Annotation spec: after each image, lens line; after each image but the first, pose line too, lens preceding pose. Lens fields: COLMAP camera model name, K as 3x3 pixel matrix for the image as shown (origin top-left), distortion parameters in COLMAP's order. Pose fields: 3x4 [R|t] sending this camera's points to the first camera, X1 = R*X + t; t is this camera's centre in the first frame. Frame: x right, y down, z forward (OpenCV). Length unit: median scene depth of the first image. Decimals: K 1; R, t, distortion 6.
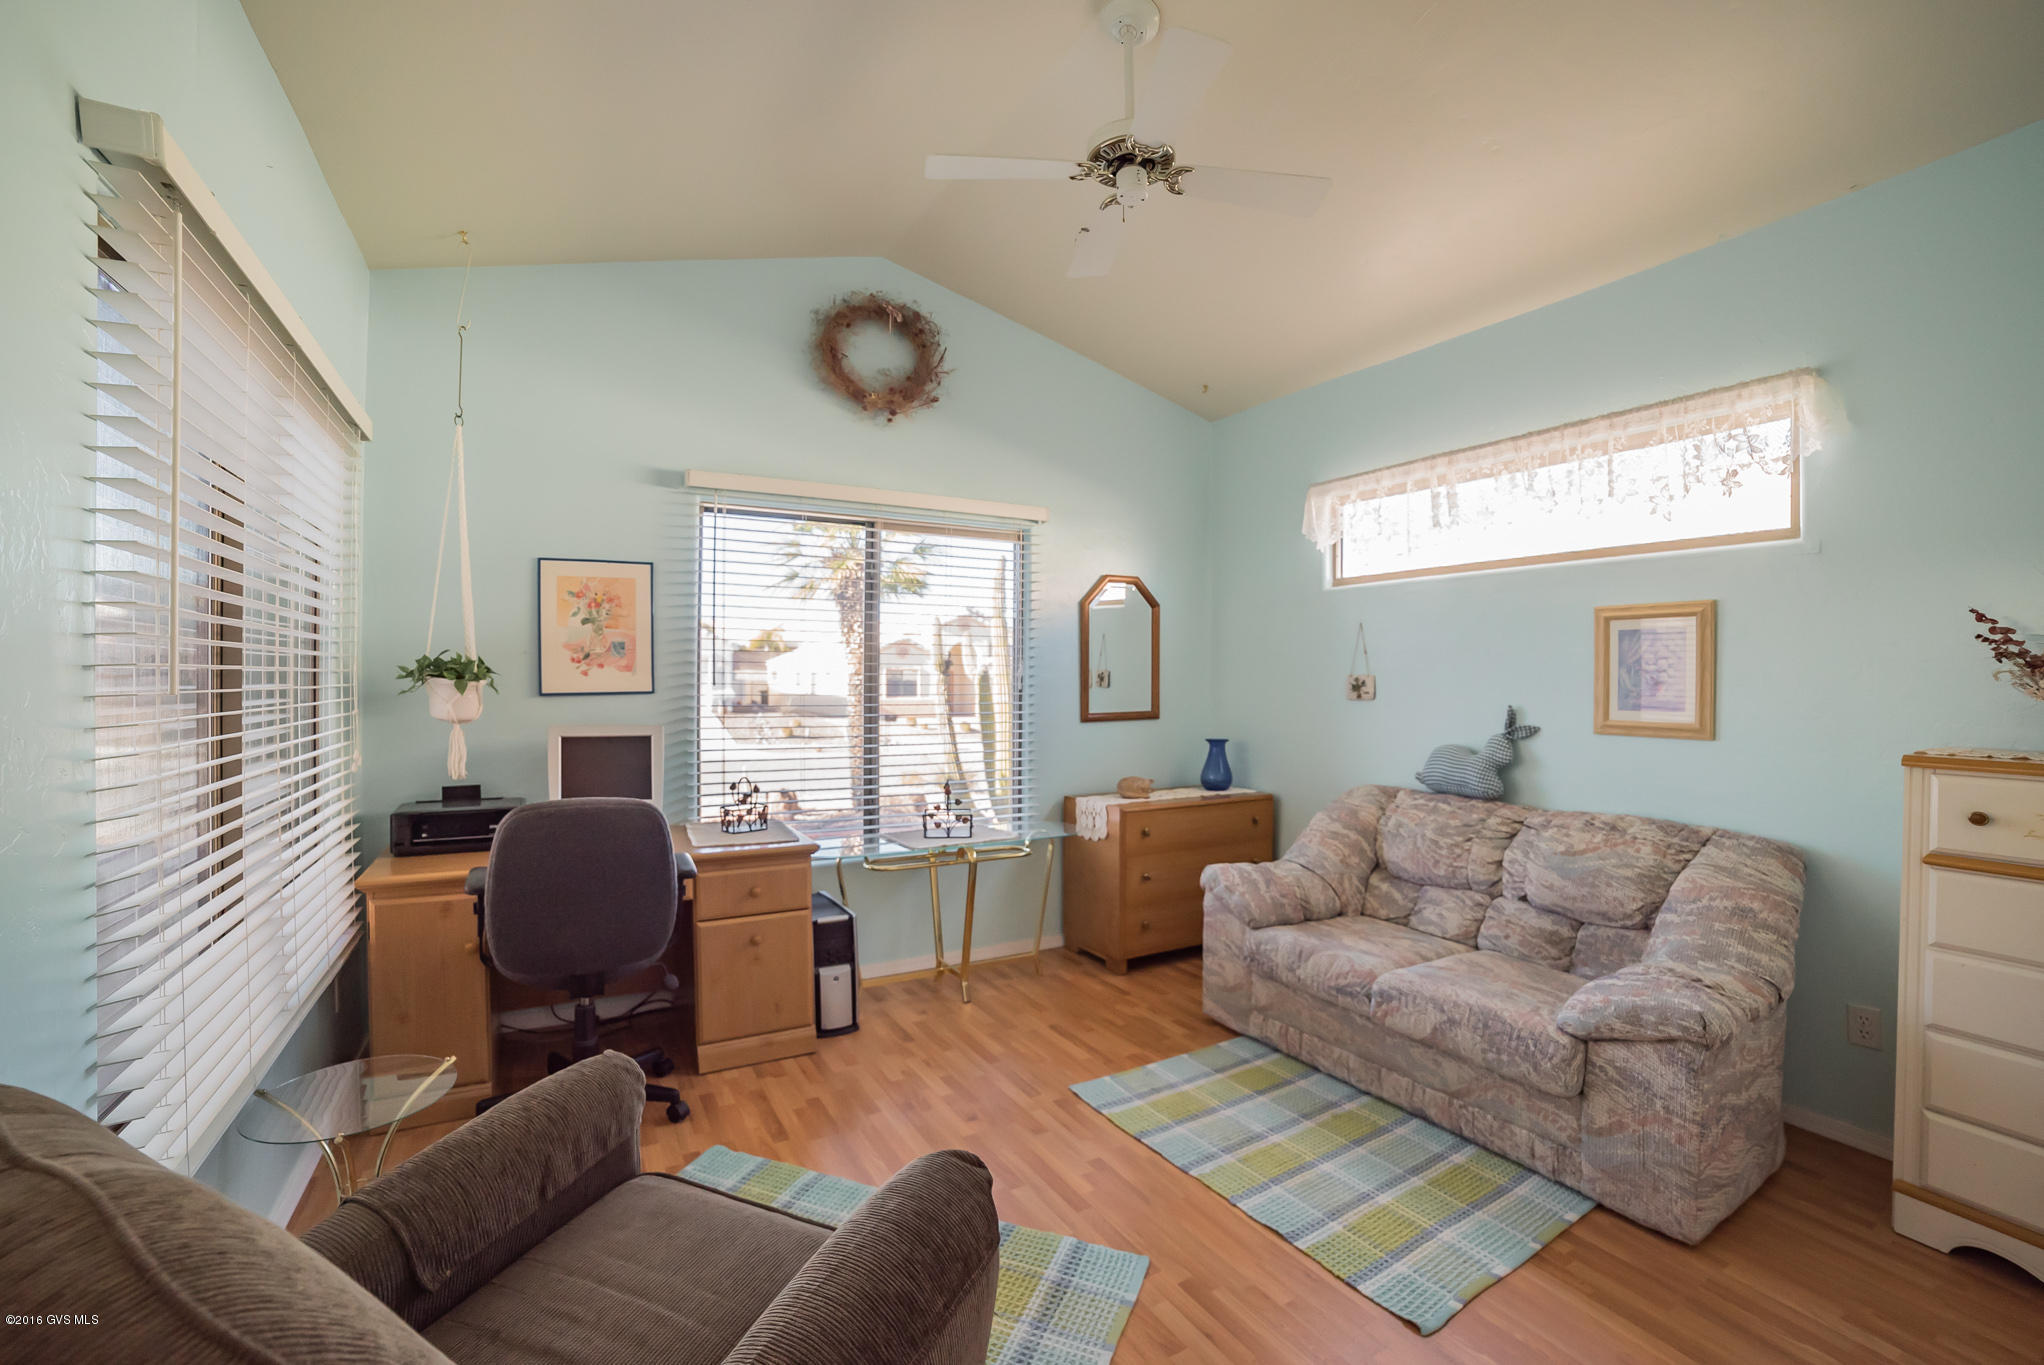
lens RADIAL K [[863.6, 0, 1008.2], [0, 863.6, 689.6], [0, 0, 1]] dist [-0.051869, 0.000360]
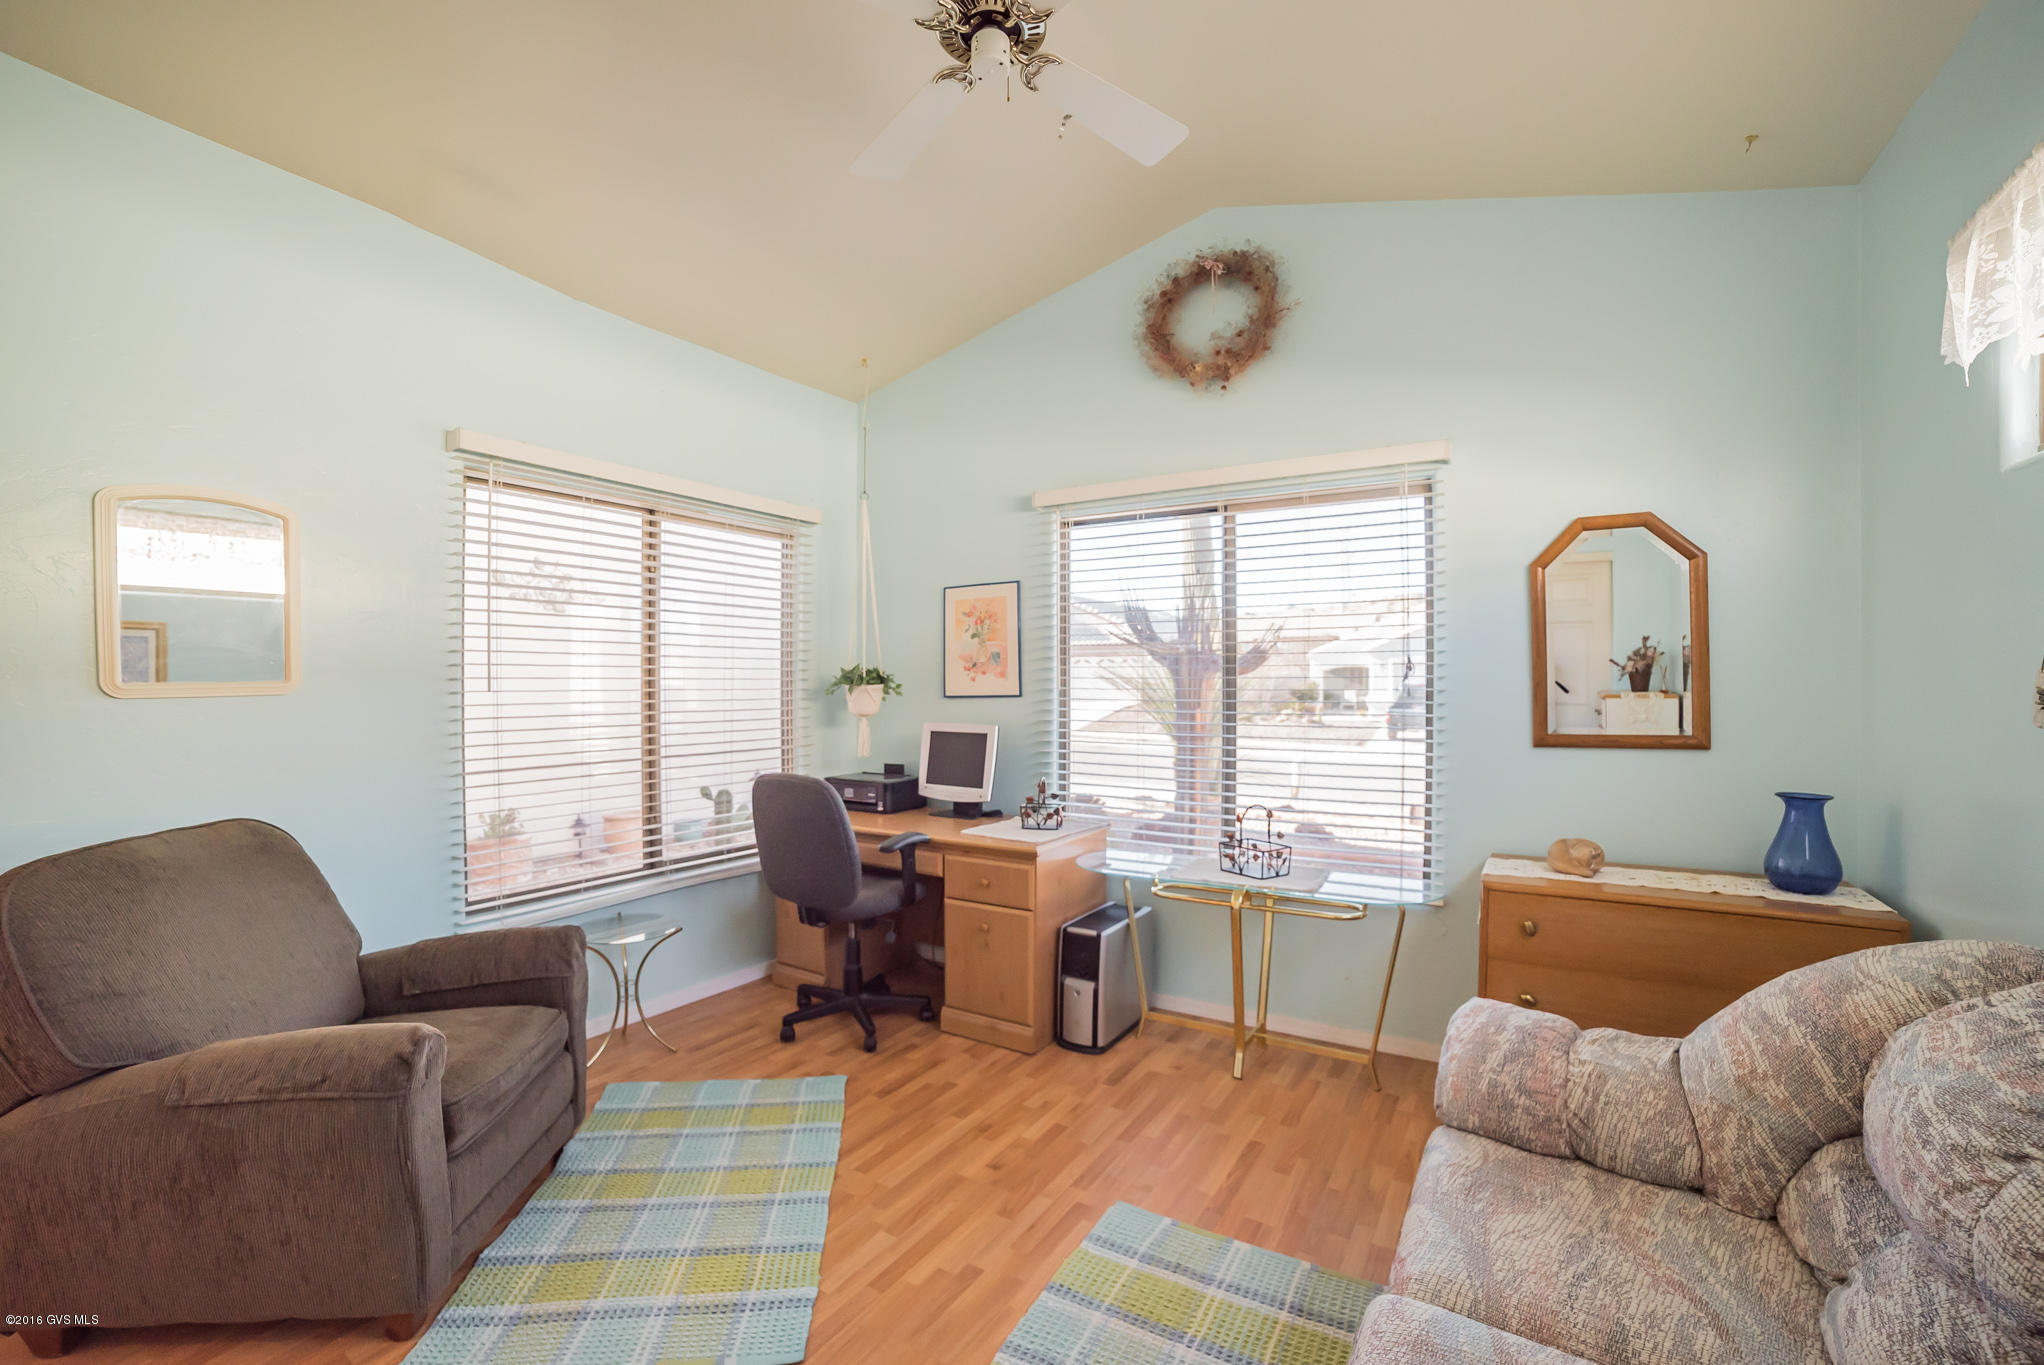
lens RADIAL K [[863.6, 0, 1011.9], [0, 863.6, 677.3], [0, 0, 1]] dist [-0.051869, 0.000360]
pose [[0.489246, 0.000007, -0.872146, 0.586101], [0.004310, 0.999988, 0.002425, -0.023876], [0.872135, -0.004945, 0.489240, 0.434239]]
